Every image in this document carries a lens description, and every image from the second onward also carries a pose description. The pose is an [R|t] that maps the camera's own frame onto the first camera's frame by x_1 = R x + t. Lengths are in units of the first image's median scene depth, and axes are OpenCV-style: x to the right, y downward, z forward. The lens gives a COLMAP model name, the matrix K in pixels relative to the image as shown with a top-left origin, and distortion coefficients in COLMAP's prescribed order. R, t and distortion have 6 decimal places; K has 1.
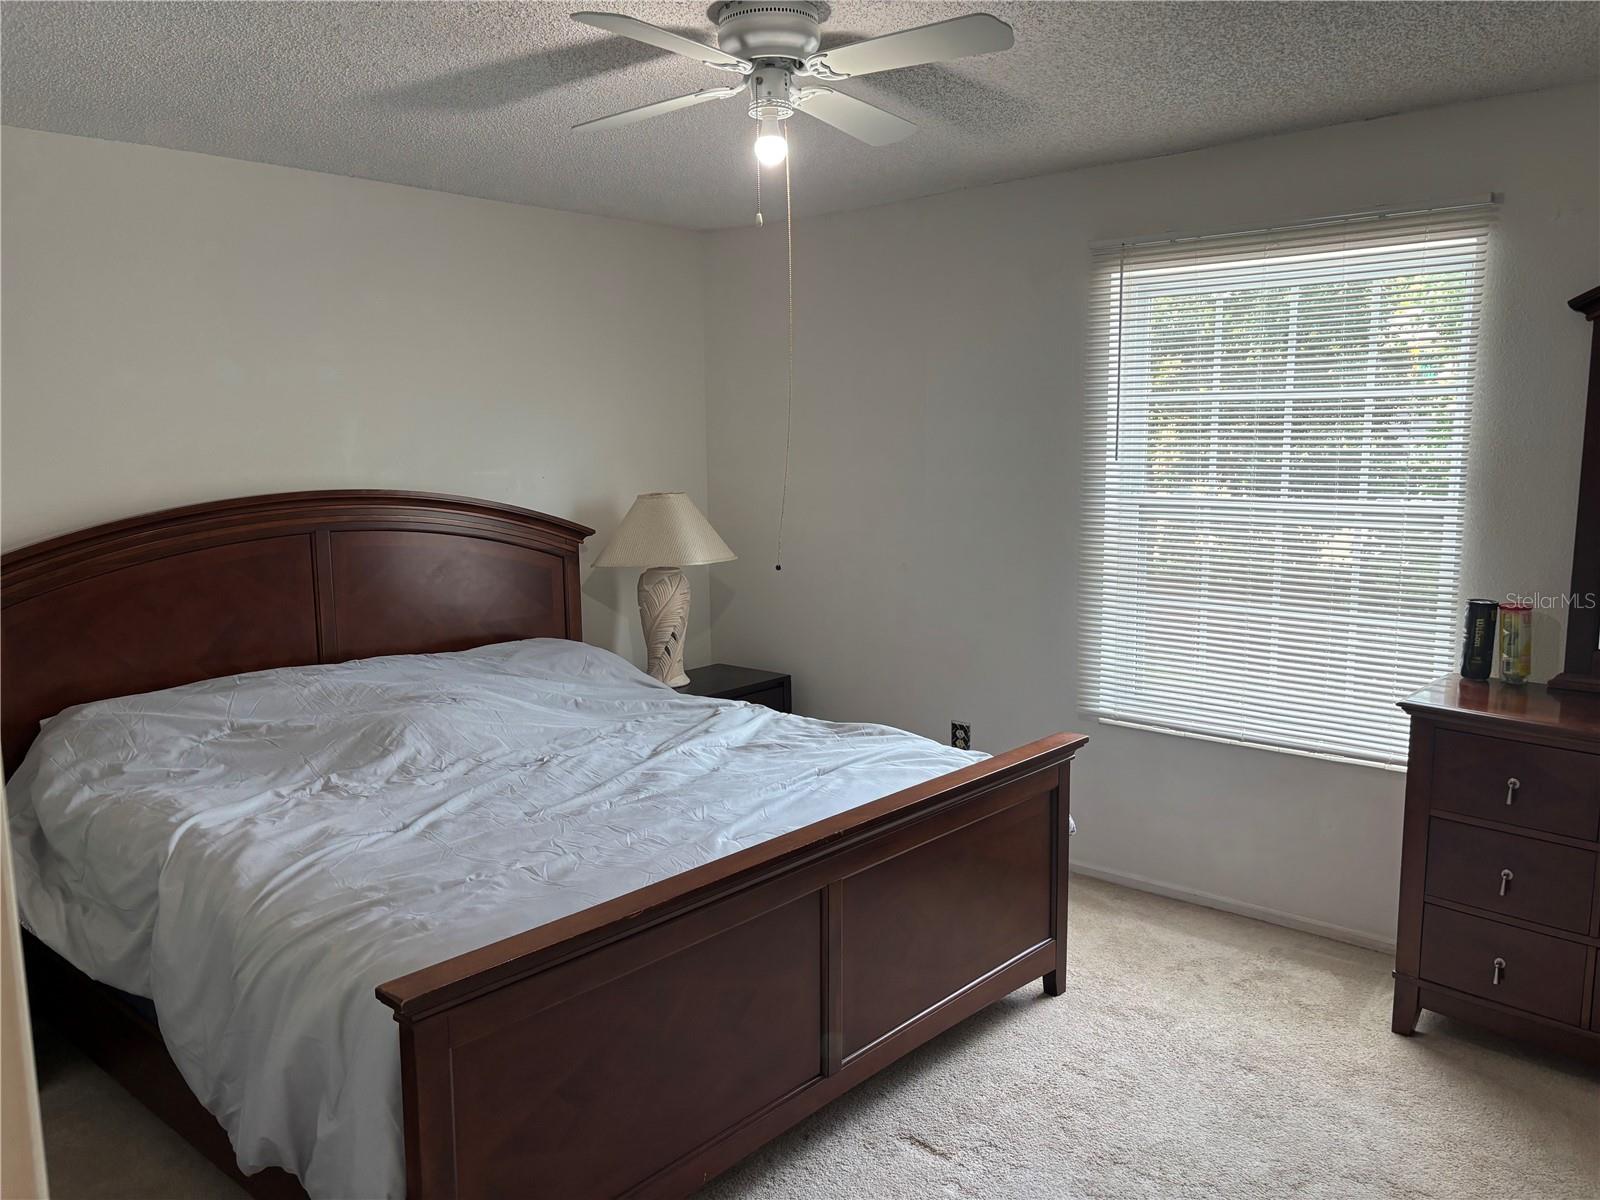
lens RADIAL K [[1217.9, 0, 800.0], [0, 1217.9, 600.0], [0, 0, 1]] dist [0.016485, -0.001648]
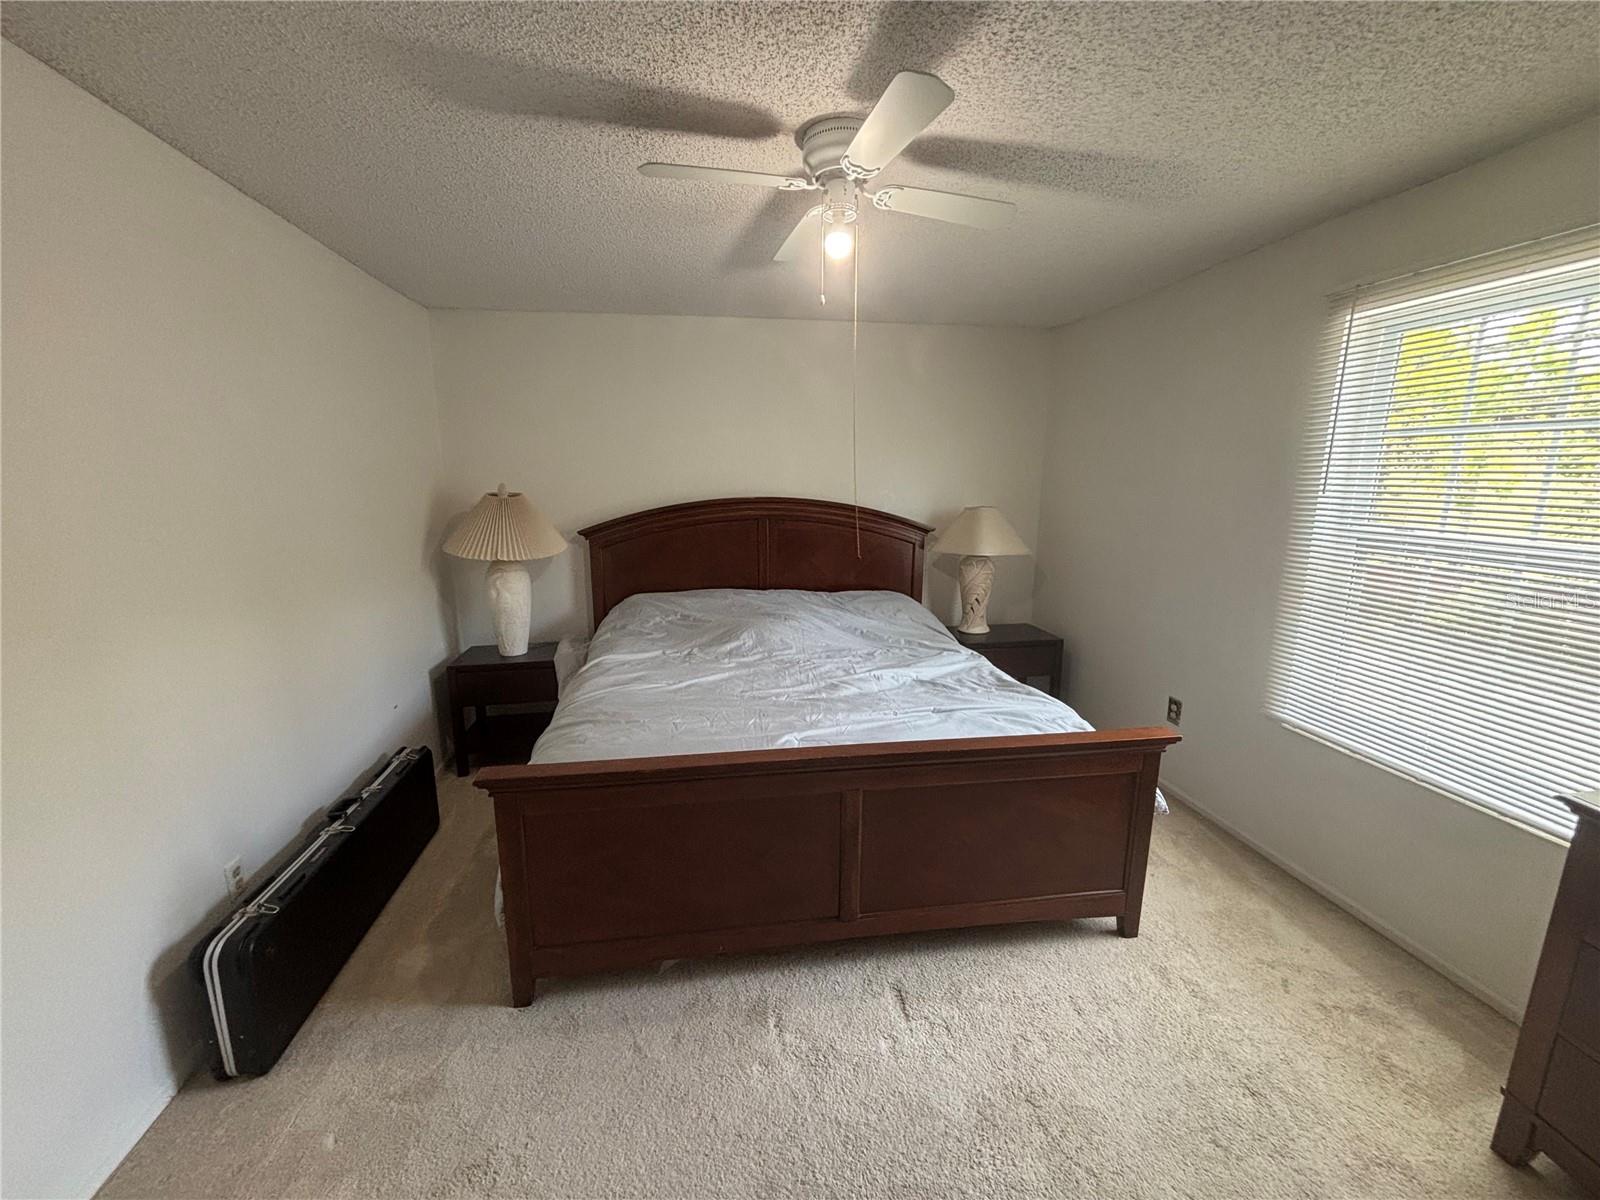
lens RADIAL K [[647.4, 0, 797.1], [0, 647.4, 600.8], [0, 0, 1]] dist [0.007000, -0.002359]
pose [[0.773241, 0.137445, -0.619037, 0.322569], [-0.100763, 0.990455, 0.094048, -0.034955], [0.626055, -0.010346, 0.779710, 0.310382]]
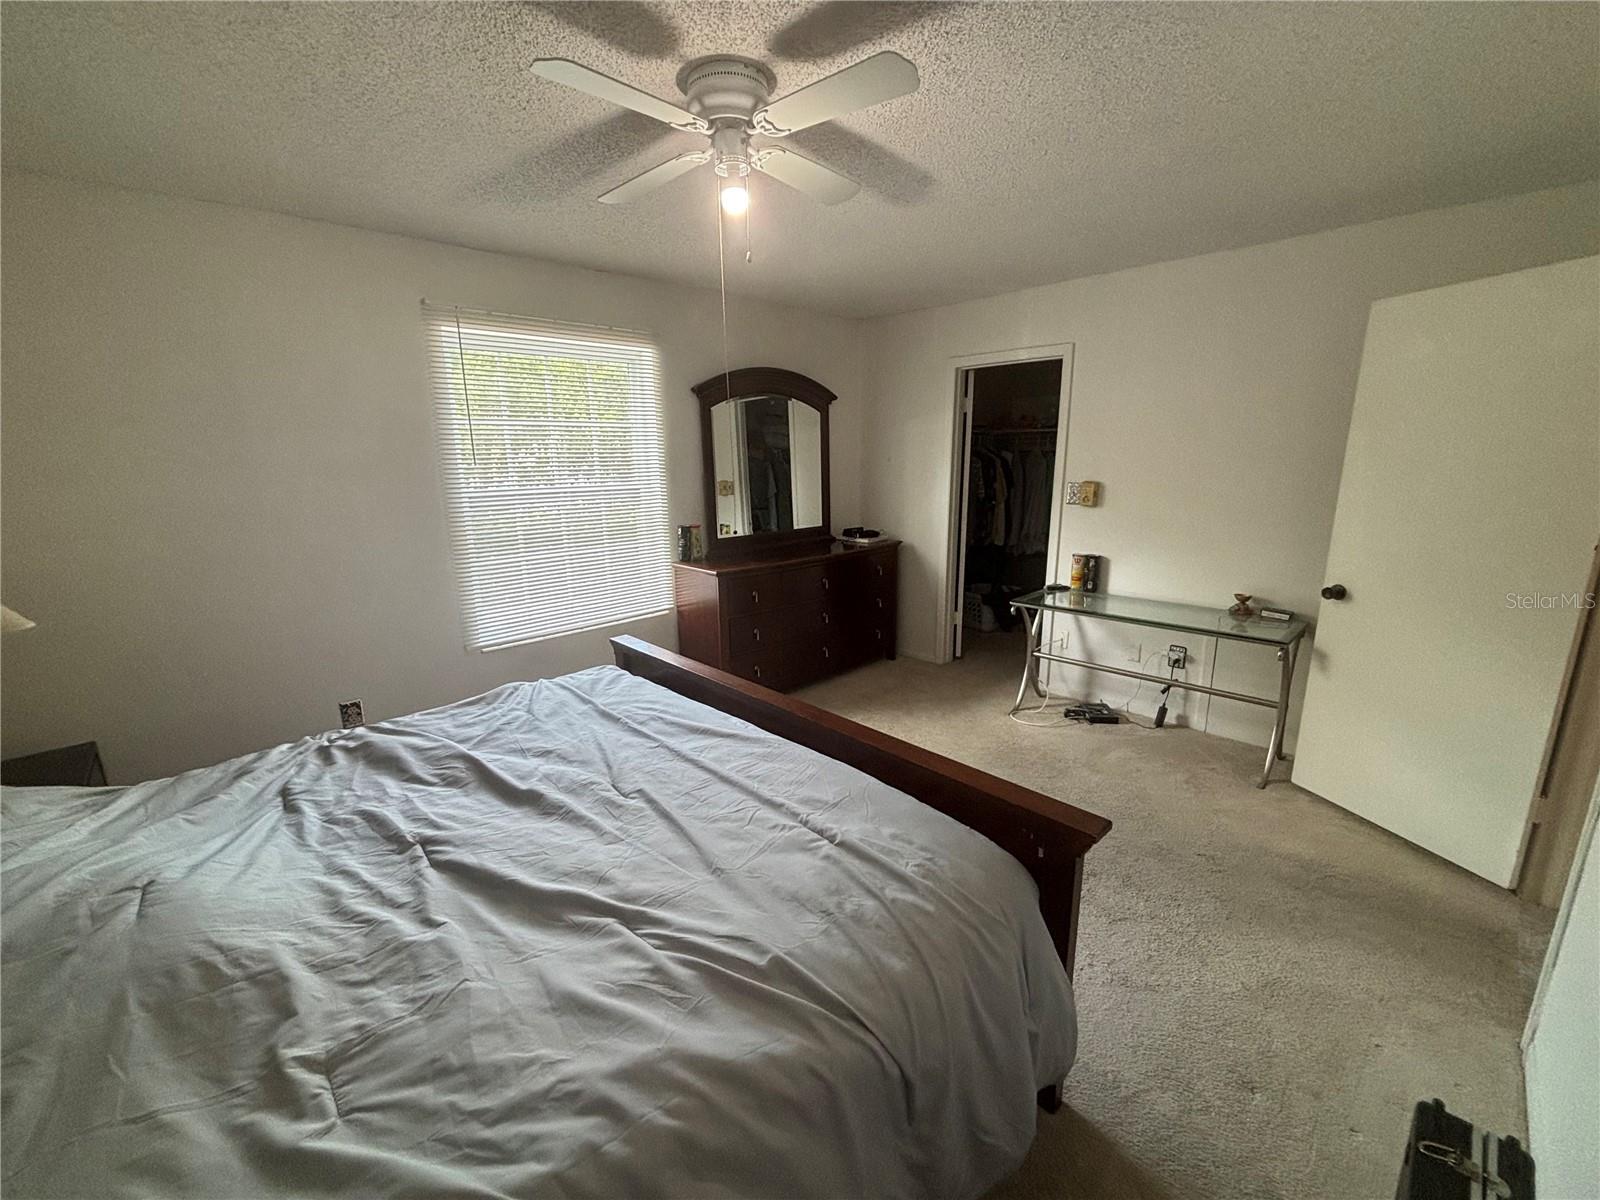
lens RADIAL K [[647.4, 0, 797.1], [0, 647.4, 600.8], [0, 0, 1]] dist [0.007000, -0.002359]
pose [[0.095302, -0.215260, 0.971895, -0.566962], [0.158257, 0.967198, 0.198701, -0.067603], [-0.982788, 0.134873, 0.126243, 0.675534]]
